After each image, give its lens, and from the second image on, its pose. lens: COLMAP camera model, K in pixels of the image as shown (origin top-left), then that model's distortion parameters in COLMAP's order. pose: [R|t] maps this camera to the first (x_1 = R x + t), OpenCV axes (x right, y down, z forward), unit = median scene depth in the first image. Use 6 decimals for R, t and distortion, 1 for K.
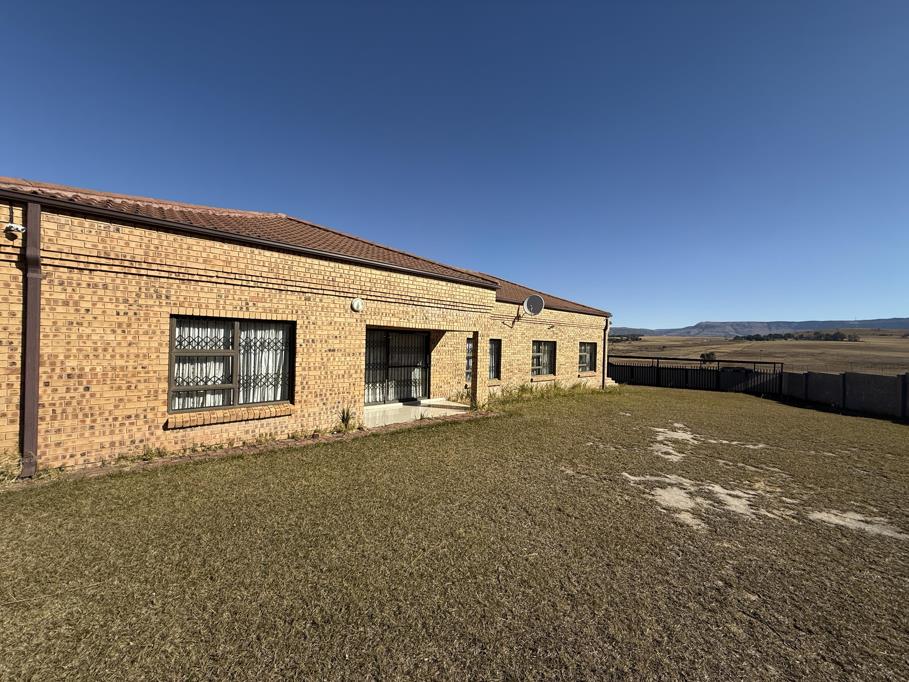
lens RADIAL K [[361.2, 0, 454.7], [0, 361.2, 338.4], [0, 0, 1]] dist [0.003418, -0.000296]
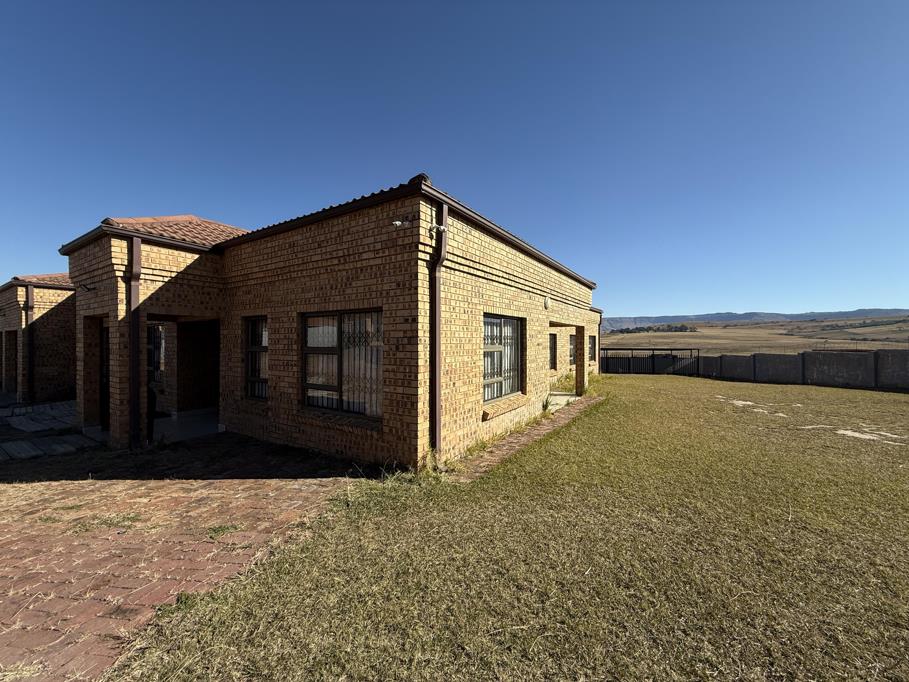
lens RADIAL K [[361.2, 0, 455.2], [0, 361.2, 339.1], [0, 0, 1]] dist [0.003418, -0.000296]
pose [[0.968206, -0.028968, 0.248471, -0.808056], [0.027812, 0.999580, 0.008161, 0.000832], [-0.248603, -0.000991, 0.968605, -0.001444]]
